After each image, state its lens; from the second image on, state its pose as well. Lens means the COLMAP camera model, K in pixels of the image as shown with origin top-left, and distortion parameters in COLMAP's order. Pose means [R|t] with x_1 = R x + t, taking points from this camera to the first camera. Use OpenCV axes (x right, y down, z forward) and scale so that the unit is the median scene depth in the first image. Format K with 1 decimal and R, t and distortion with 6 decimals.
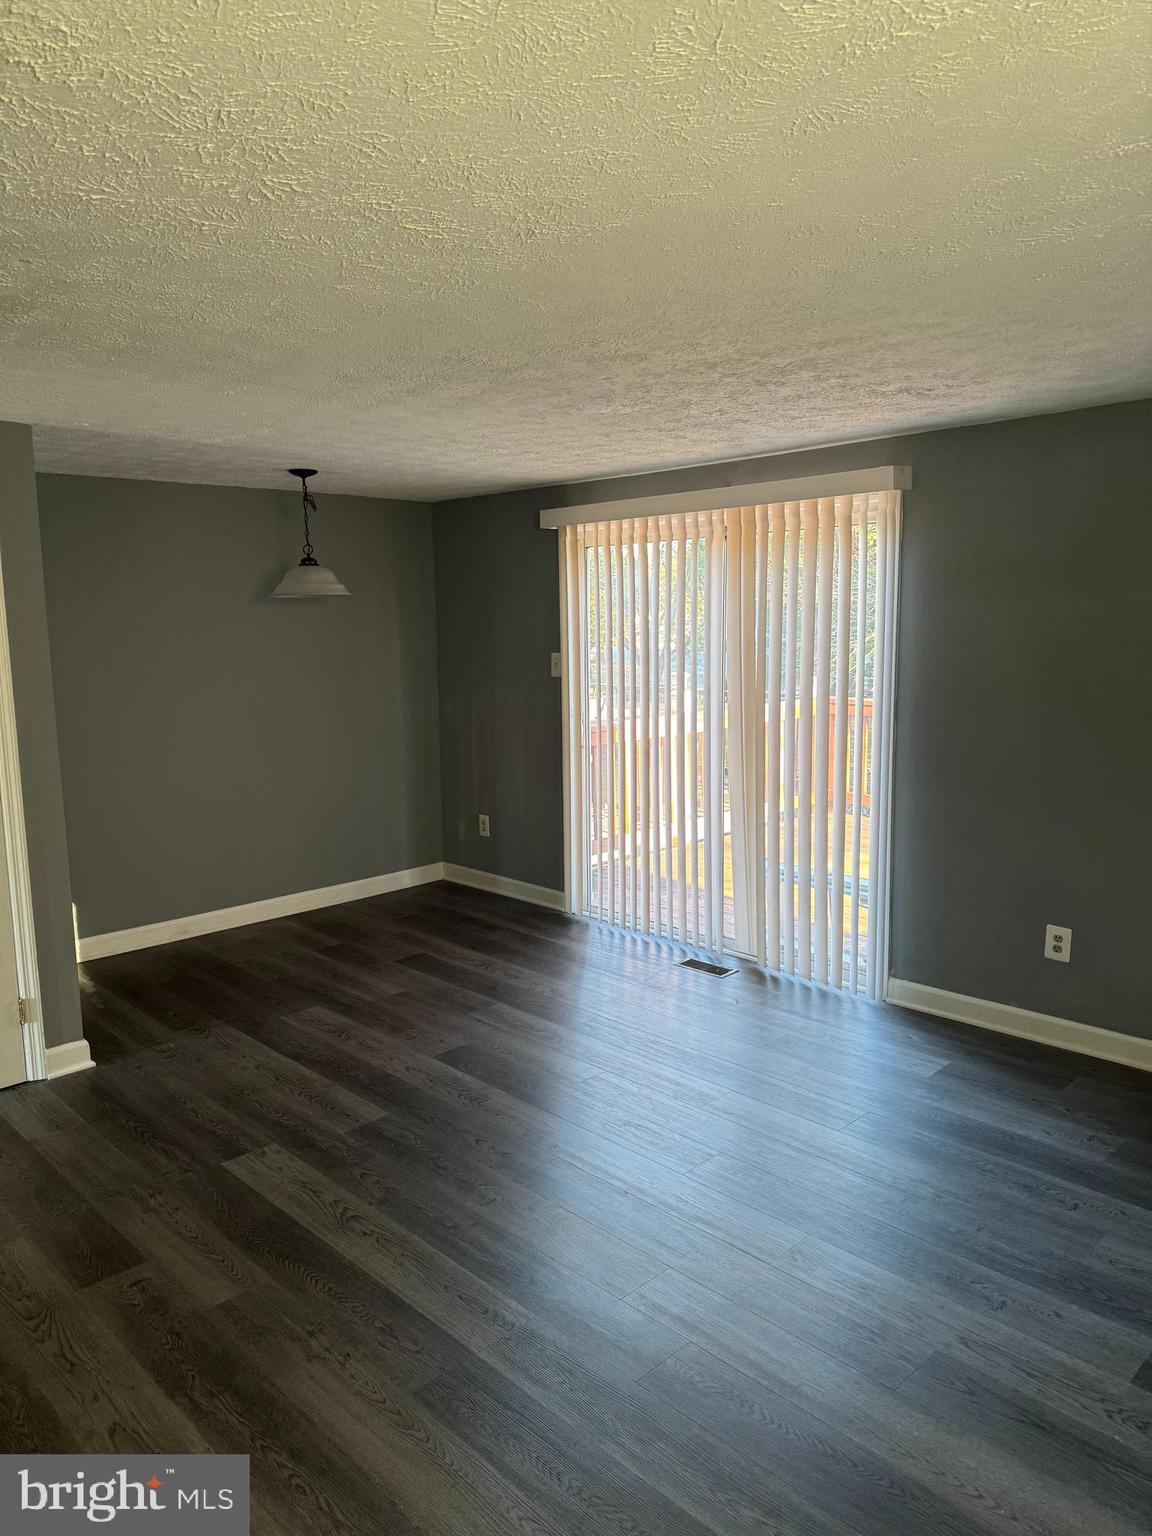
lens RADIAL K [[1094.2, 0, 576.0], [0, 1094.2, 768.0], [0, 0, 1]] dist [0.059147, -0.033221]
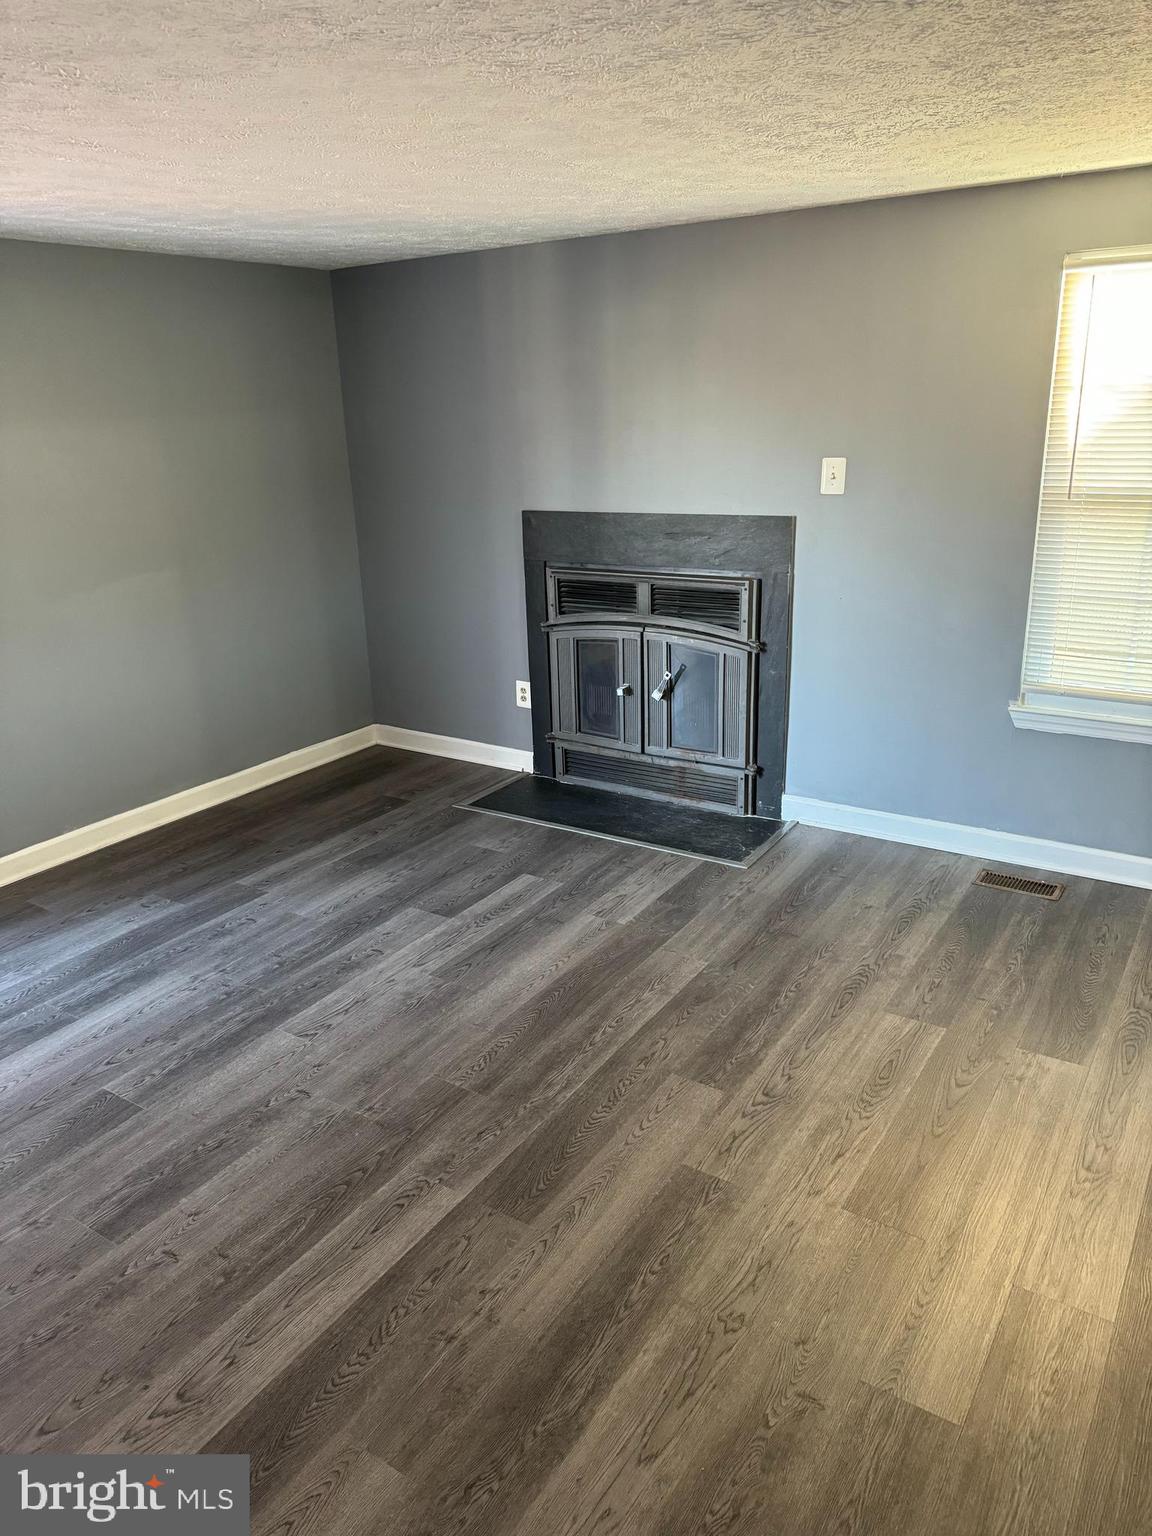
lens RADIAL K [[1078.0, 0, 572.3], [0, 1078.0, 764.5], [0, 0, 1]] dist [0.075291, -0.084596]
pose [[-0.216303, -0.279589, 0.935437, -0.781297], [0.174904, 0.931523, 0.318863, -0.111467], [-0.960532, 0.232583, -0.152589, 0.819885]]
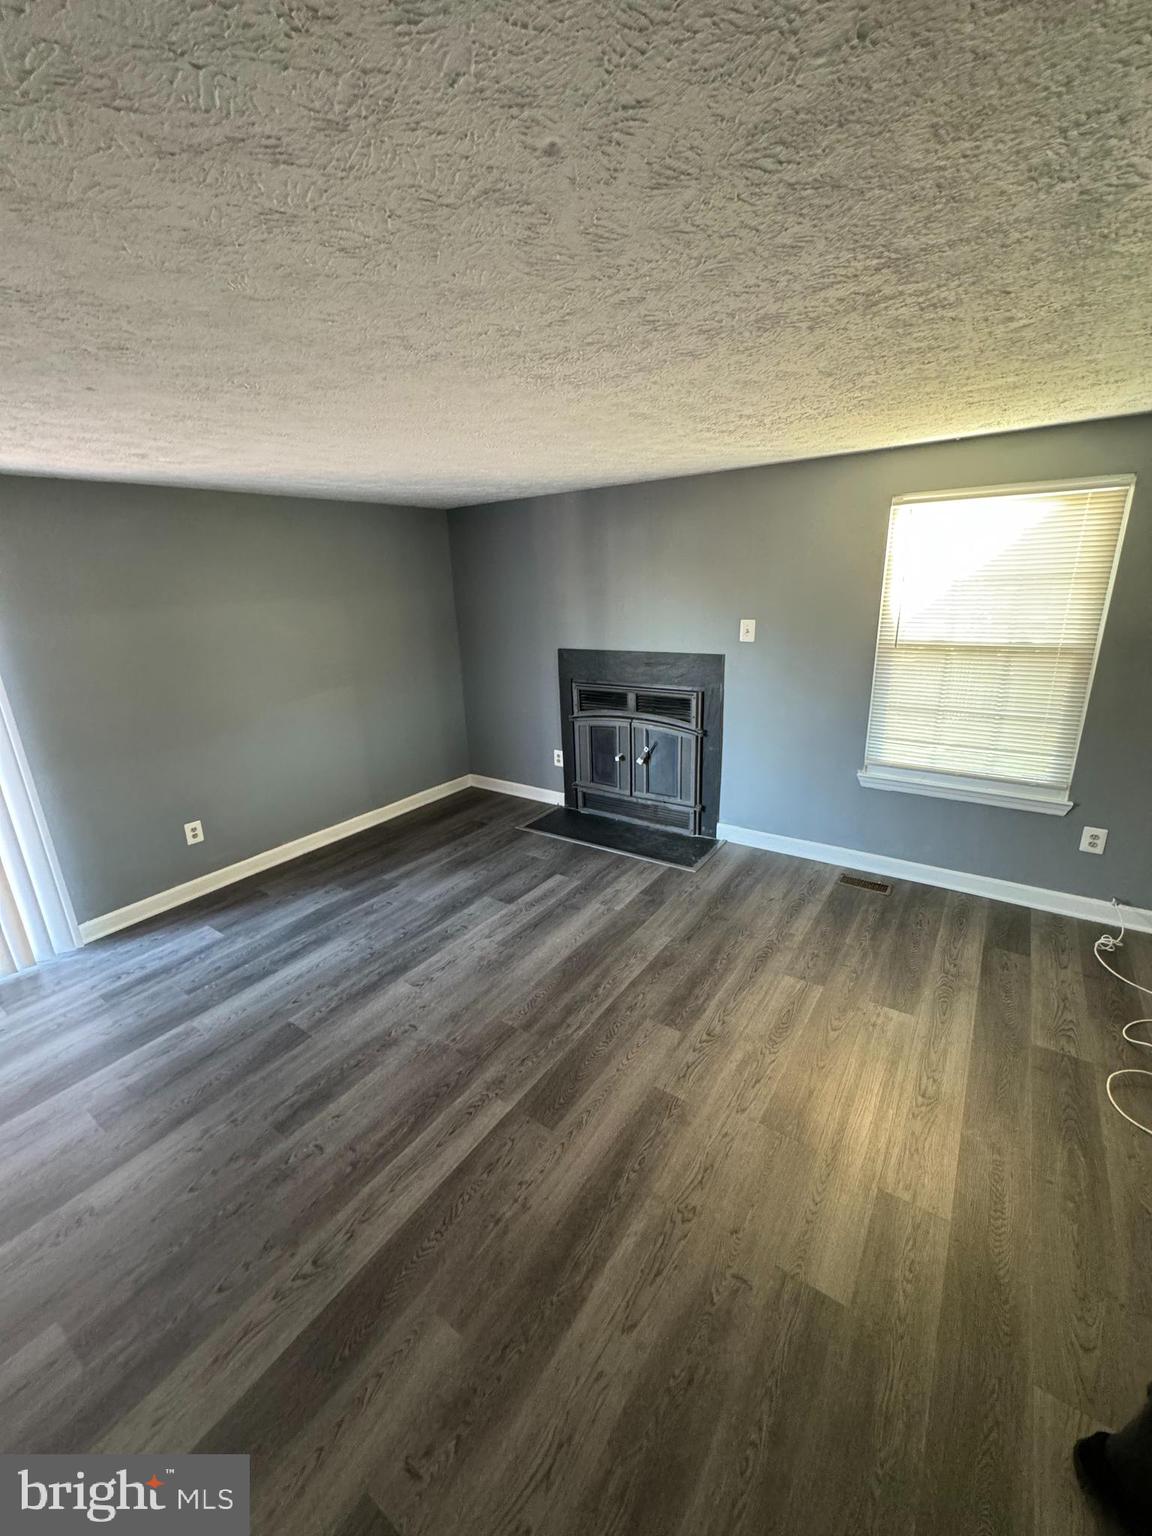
lens RADIAL K [[613.7, 0, 576.0], [0, 613.7, 768.0], [0, 0, 1]] dist [0.000185, 0.000121]
pose [[-0.189978, -0.259198, 0.946956, -0.667795], [0.180196, 0.938931, 0.293152, -0.123301], [-0.965110, 0.226330, -0.131670, 0.780103]]
